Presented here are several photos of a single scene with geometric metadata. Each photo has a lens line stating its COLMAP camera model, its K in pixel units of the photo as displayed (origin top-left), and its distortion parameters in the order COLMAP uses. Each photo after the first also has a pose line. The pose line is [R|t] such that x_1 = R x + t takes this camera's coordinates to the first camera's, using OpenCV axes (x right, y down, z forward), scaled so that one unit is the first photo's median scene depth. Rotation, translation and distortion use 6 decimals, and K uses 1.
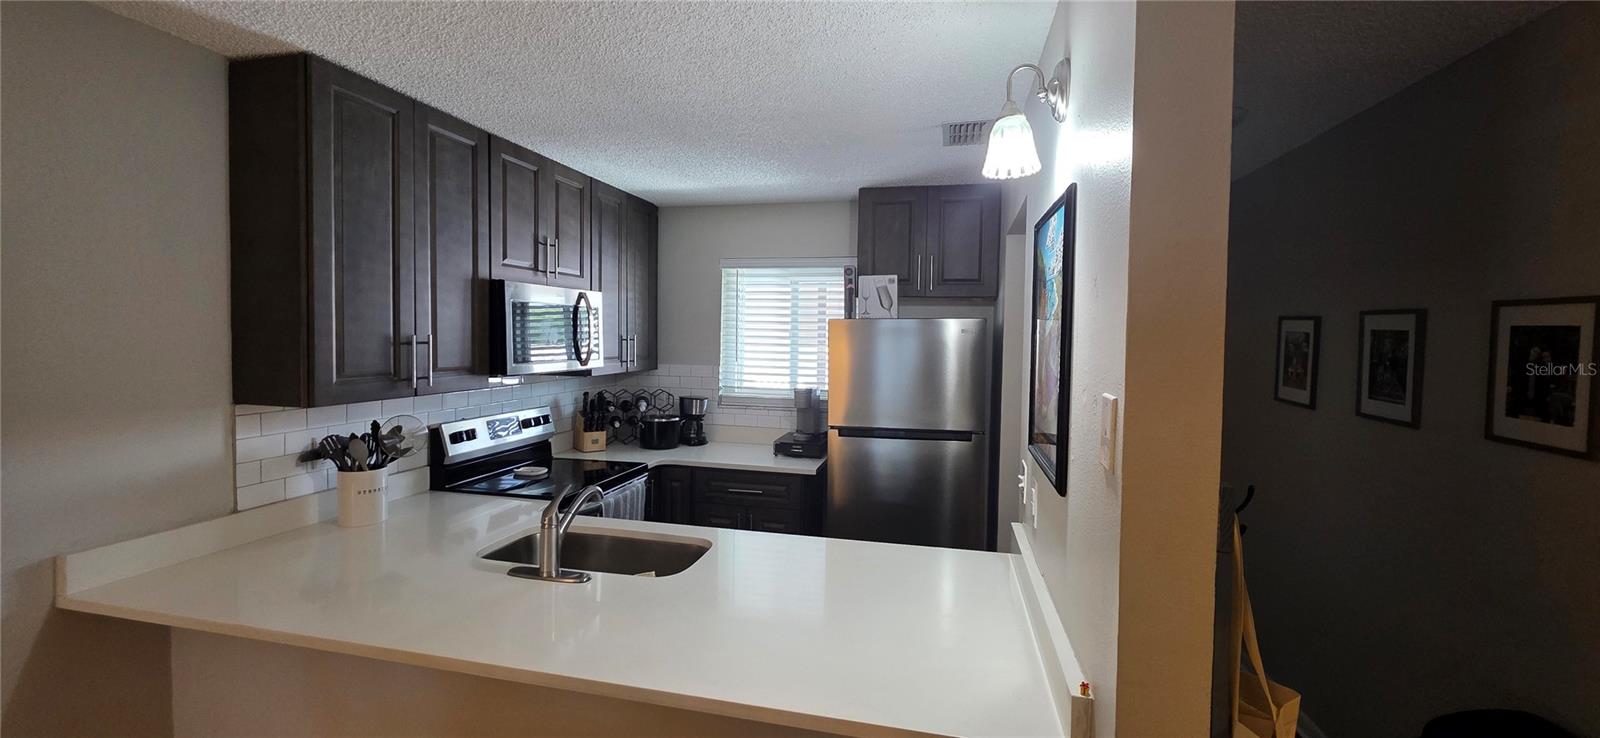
lens RADIAL K [[640.5, 0, 795.9], [0, 640.5, 358.4], [0, 0, 1]] dist [0.004135, -0.001251]
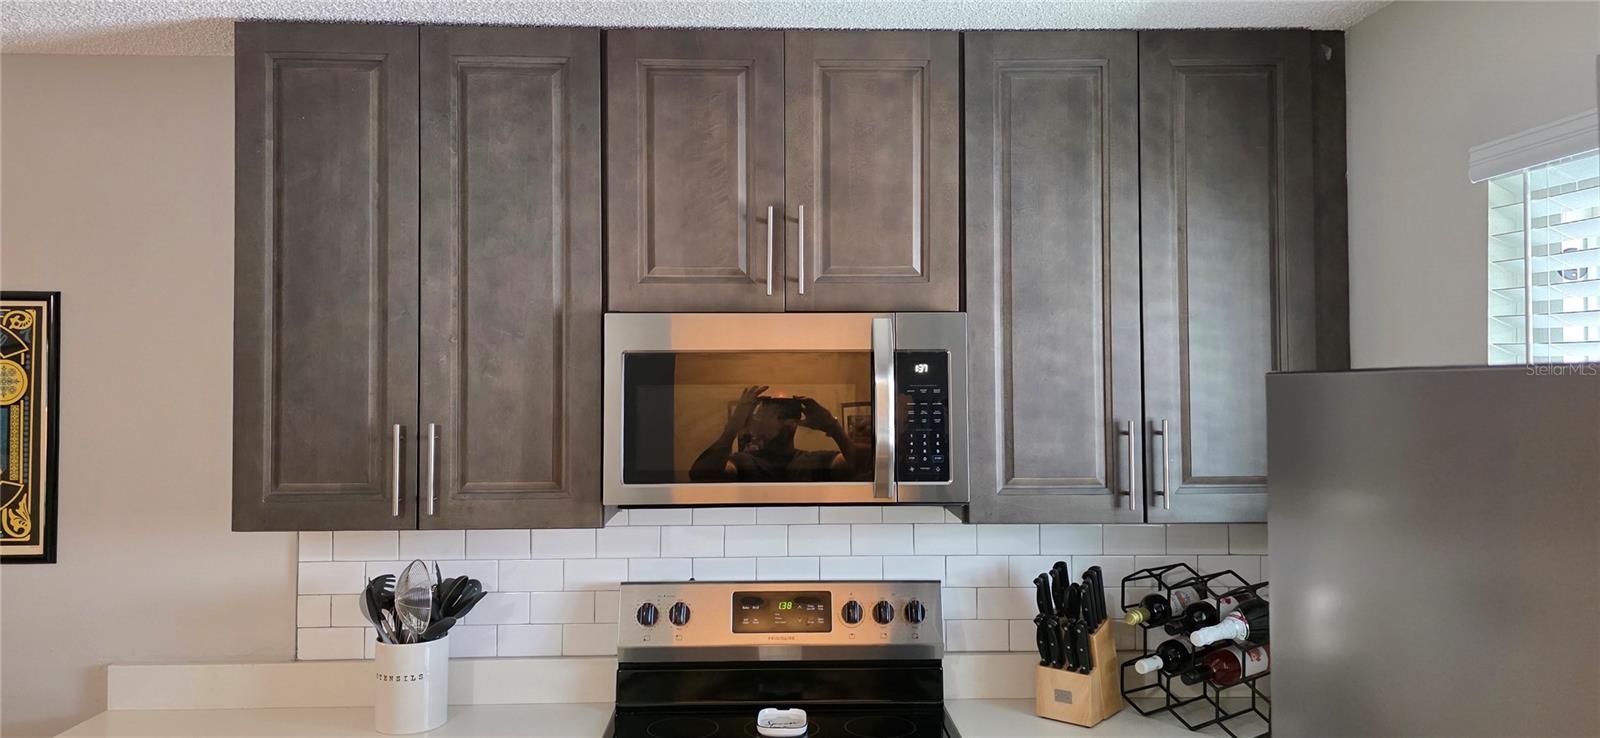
lens RADIAL K [[1069.4, 0, 804.2], [0, 1069.4, 370.3], [0, 0, 1]] dist [0.056249, -0.034107]
pose [[0.274788, -0.032669, -0.960950, 0.397459], [-0.032605, 0.998531, -0.043270, -0.047796], [0.960952, 0.043222, 0.273319, 0.961362]]
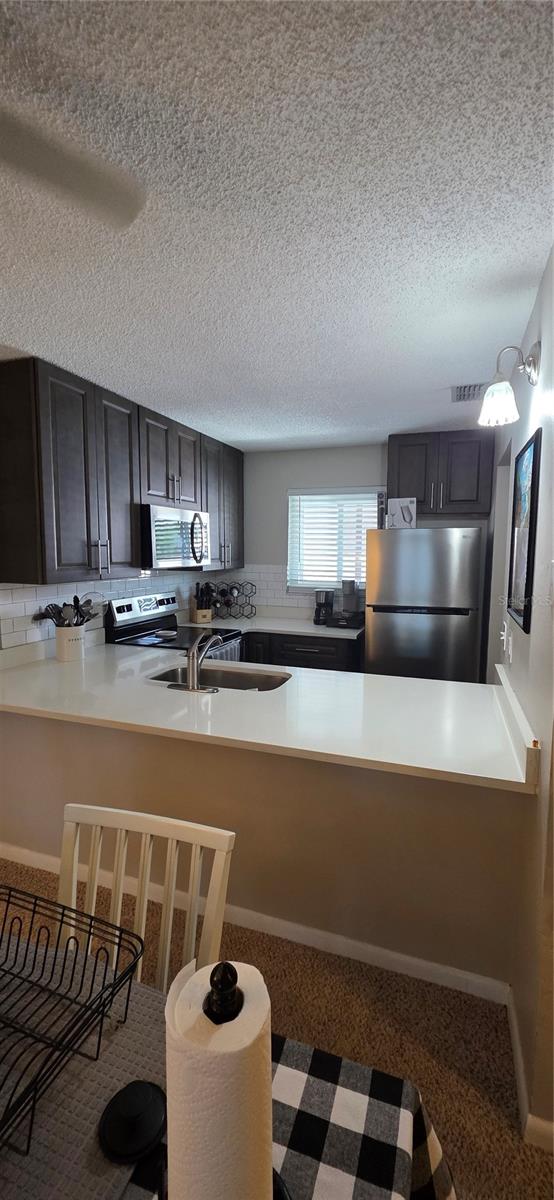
lens RADIAL K [[480.4, 0, 288.9], [0, 480.4, 597.7], [0, 0, 1]] dist [0.004135, -0.001251]
pose [[0.995604, 0.002284, -0.093636, -0.025642], [0.003629, 0.998011, 0.062937, 0.027377], [0.093594, -0.063000, 0.993615, -0.106666]]
